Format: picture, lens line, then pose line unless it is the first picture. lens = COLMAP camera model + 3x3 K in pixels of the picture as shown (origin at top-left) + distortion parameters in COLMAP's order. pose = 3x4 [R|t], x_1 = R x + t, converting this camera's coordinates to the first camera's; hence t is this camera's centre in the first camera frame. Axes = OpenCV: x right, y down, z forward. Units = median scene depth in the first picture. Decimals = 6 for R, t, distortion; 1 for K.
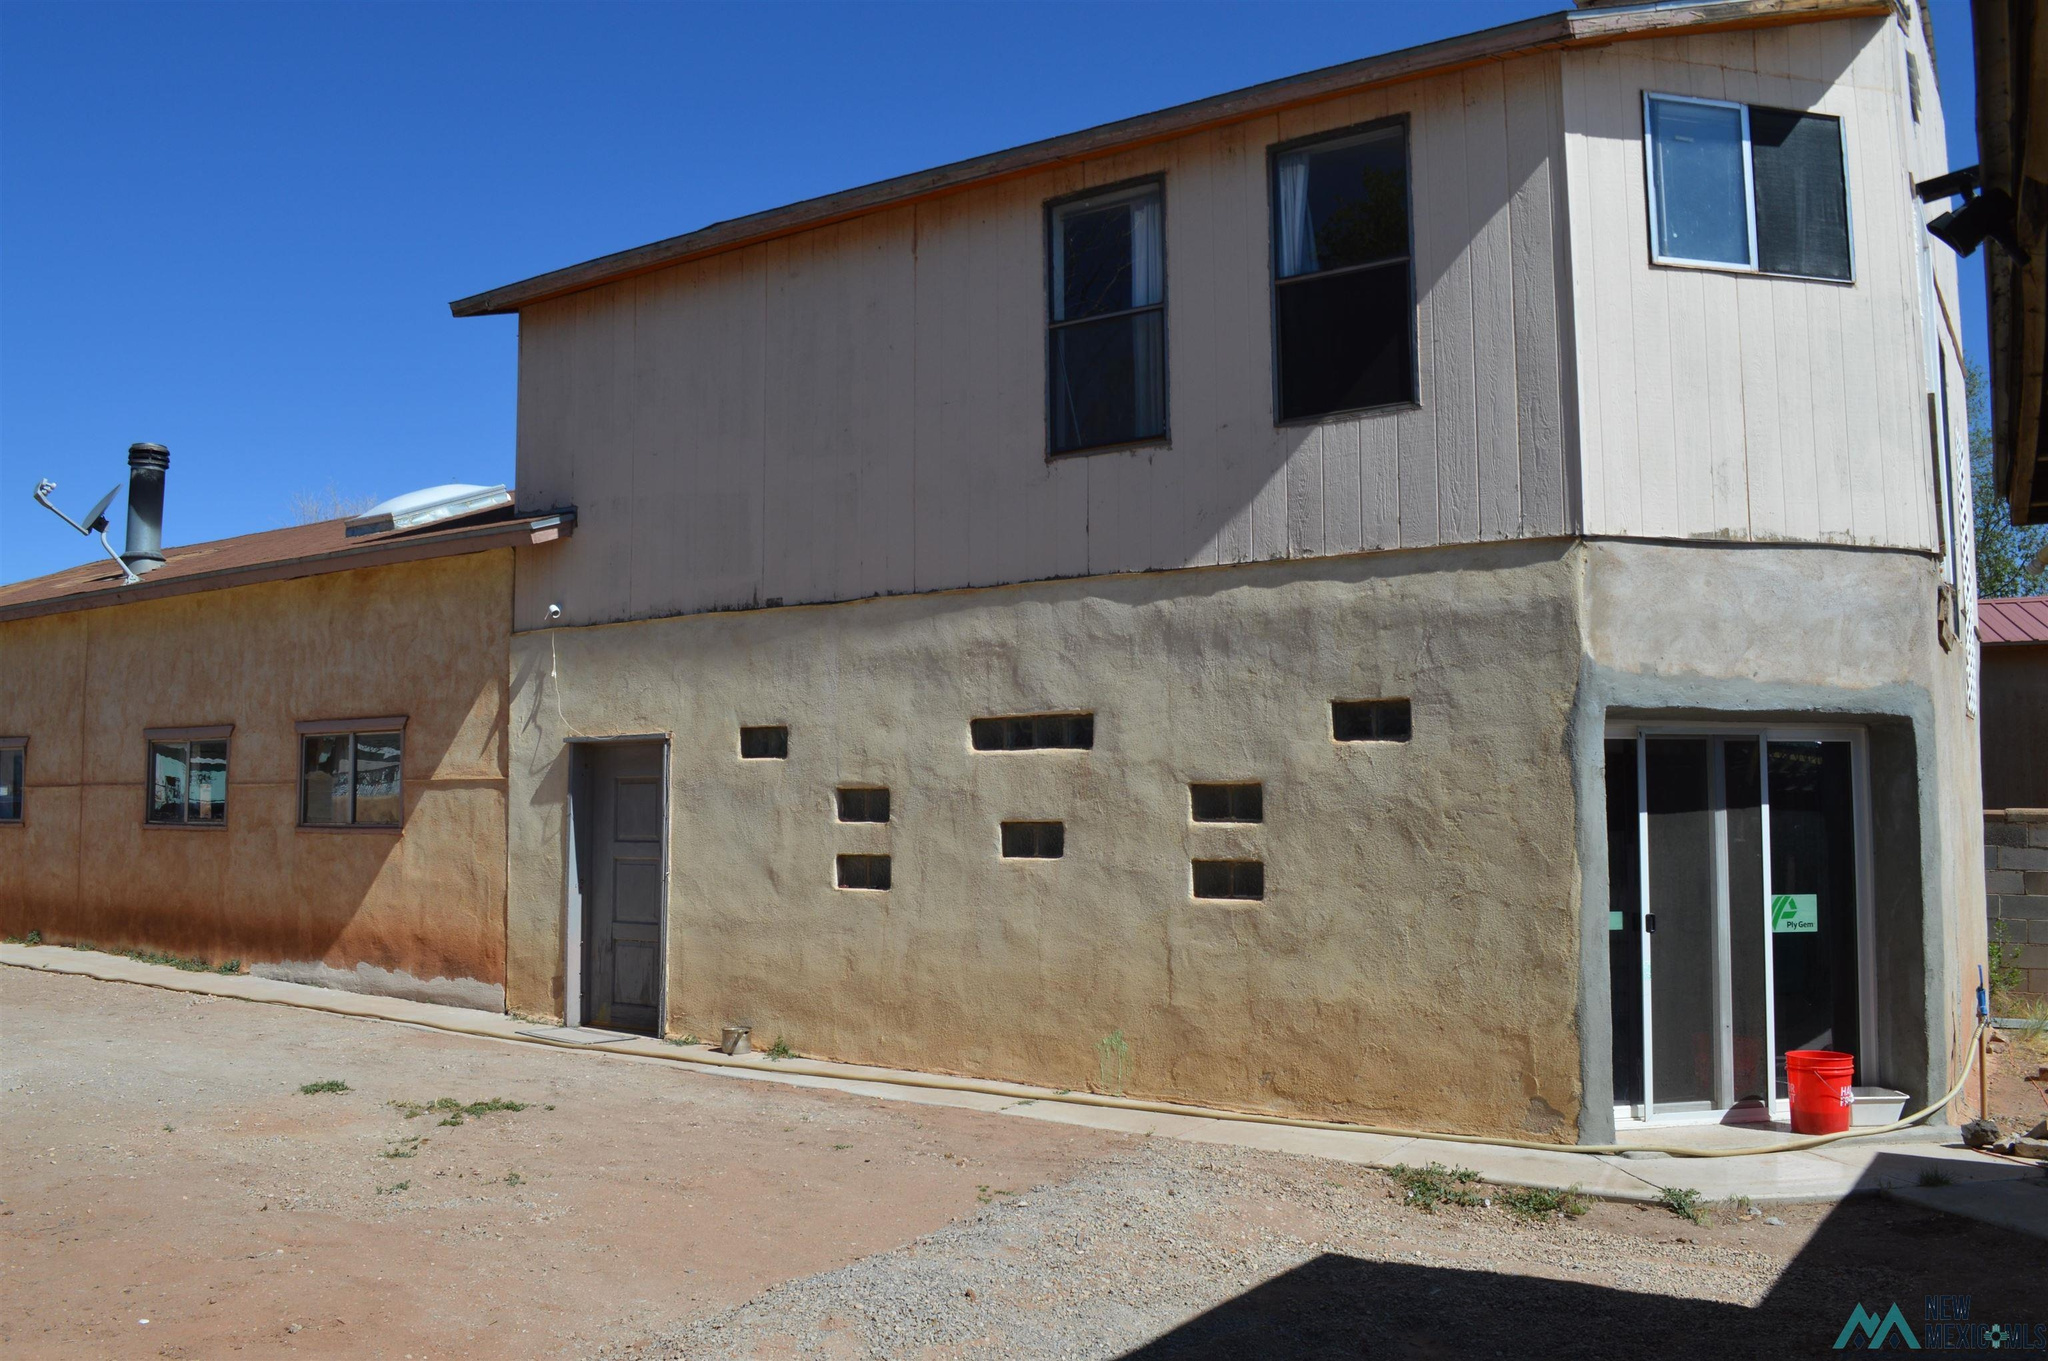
lens RADIAL K [[1658.5, 0, 1023.9], [0, 1658.5, 685.8], [0, 0, 1]] dist [-0.088957, 0.016141]
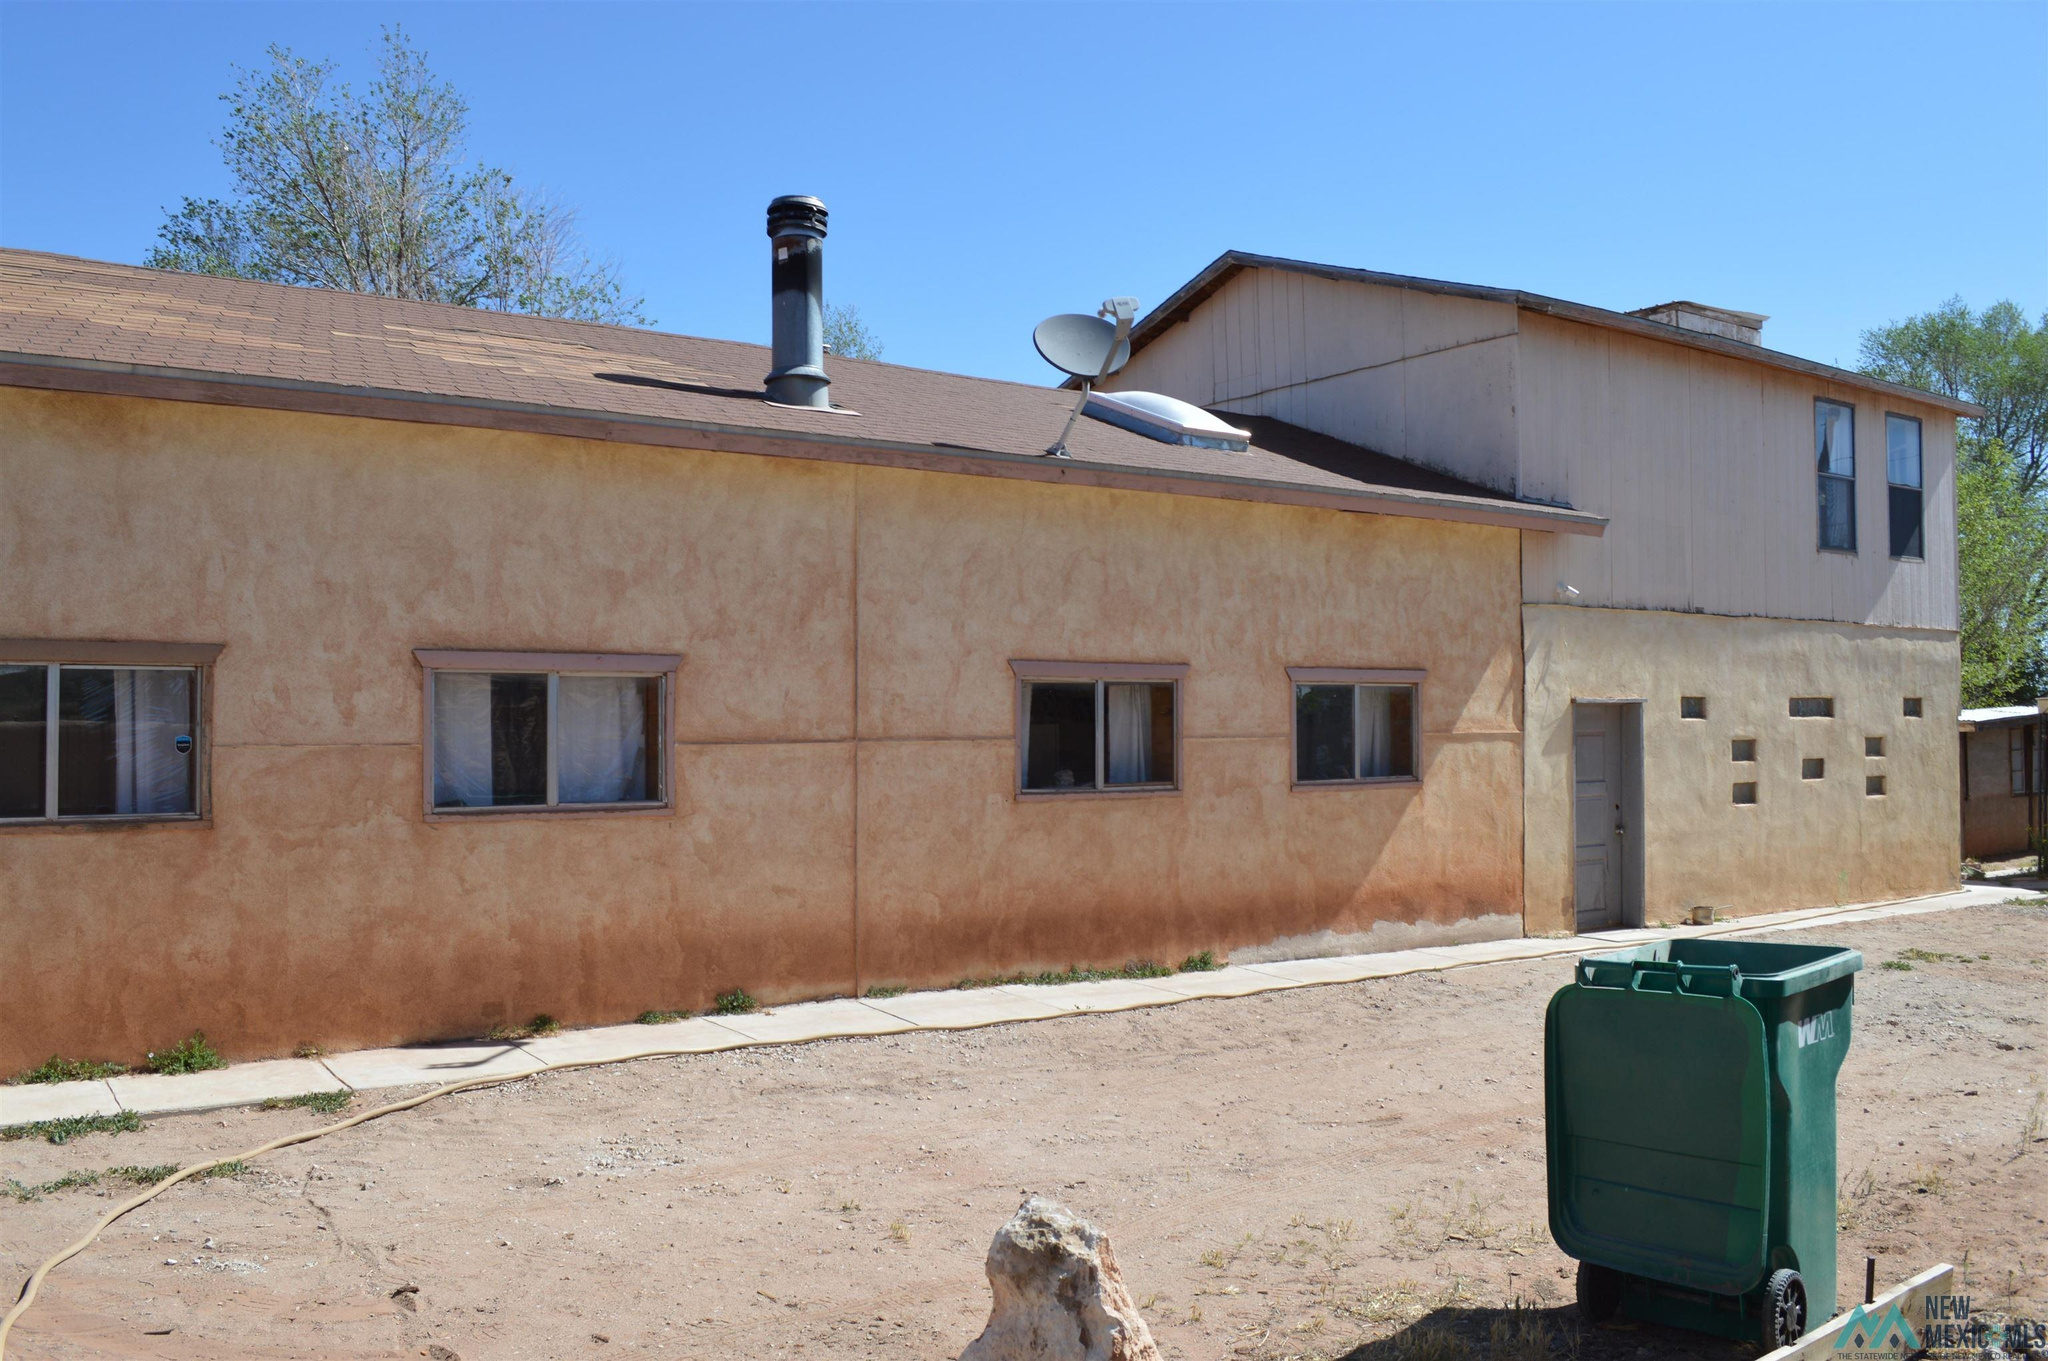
lens RADIAL K [[1658.5, 0, 1023.9], [0, 1658.5, 677.7], [0, 0, 1]] dist [-0.088957, 0.016141]
pose [[0.369045, 0.018634, 0.929225, -1.465742], [-0.074557, 0.997170, 0.009614, 0.033034], [-0.926416, -0.072829, 0.369390, 0.885435]]
